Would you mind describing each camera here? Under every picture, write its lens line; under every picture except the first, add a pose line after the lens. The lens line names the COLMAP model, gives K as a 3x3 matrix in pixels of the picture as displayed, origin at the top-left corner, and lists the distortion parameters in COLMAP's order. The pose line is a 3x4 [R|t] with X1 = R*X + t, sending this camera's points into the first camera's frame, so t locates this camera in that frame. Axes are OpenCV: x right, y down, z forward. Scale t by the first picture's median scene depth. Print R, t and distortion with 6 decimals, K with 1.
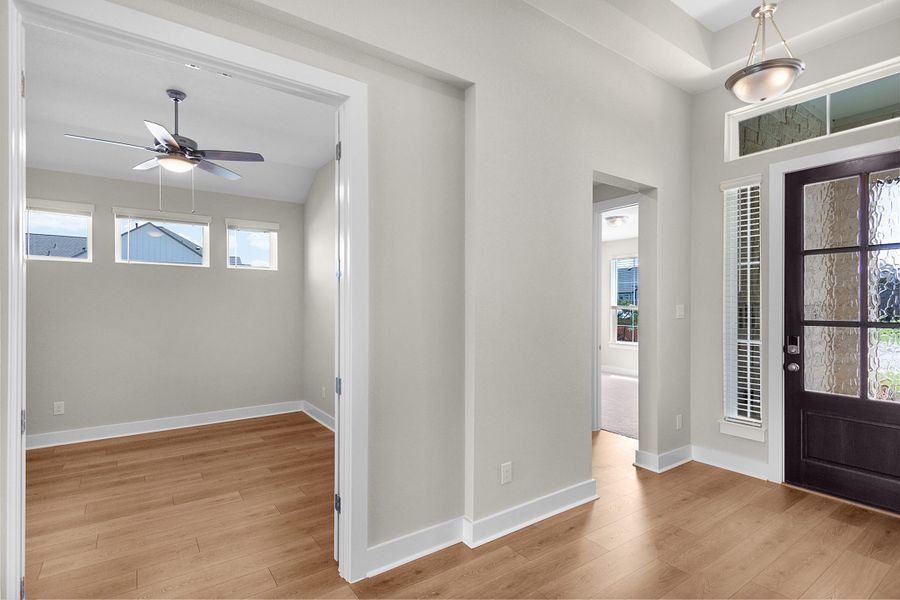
lens RADIAL K [[440.2, 0, 443.8], [0, 440.2, 304.3], [0, 0, 1]] dist [-0.004066, -0.000604]
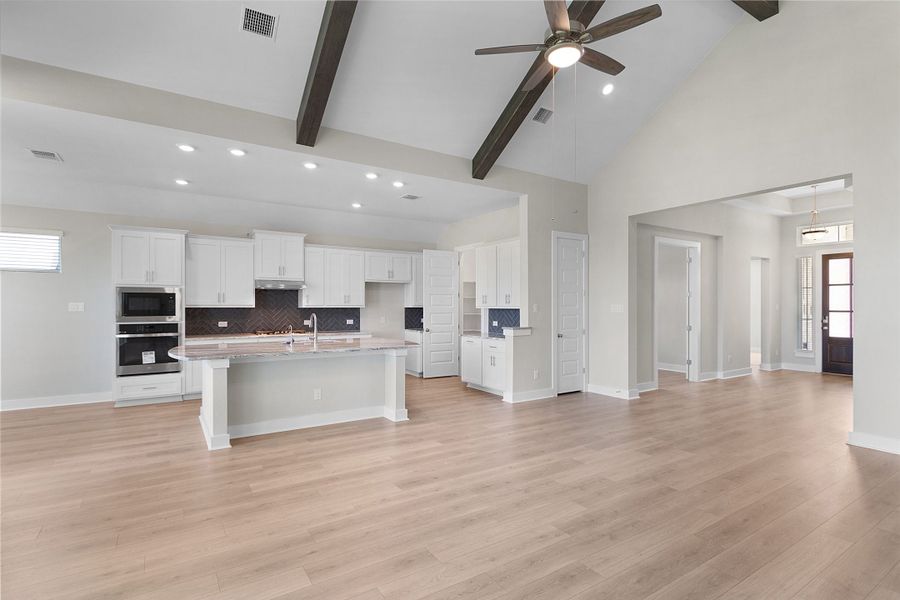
lens RADIAL K [[440.2, 0, 454.7], [0, 440.2, 303.4], [0, 0, 1]] dist [-0.004066, -0.000604]
pose [[0.999351, -0.002704, -0.035931, -1.363650], [0.002759, 0.999995, 0.001494, -0.017295], [0.035926, -0.001592, 0.999353, -1.753427]]
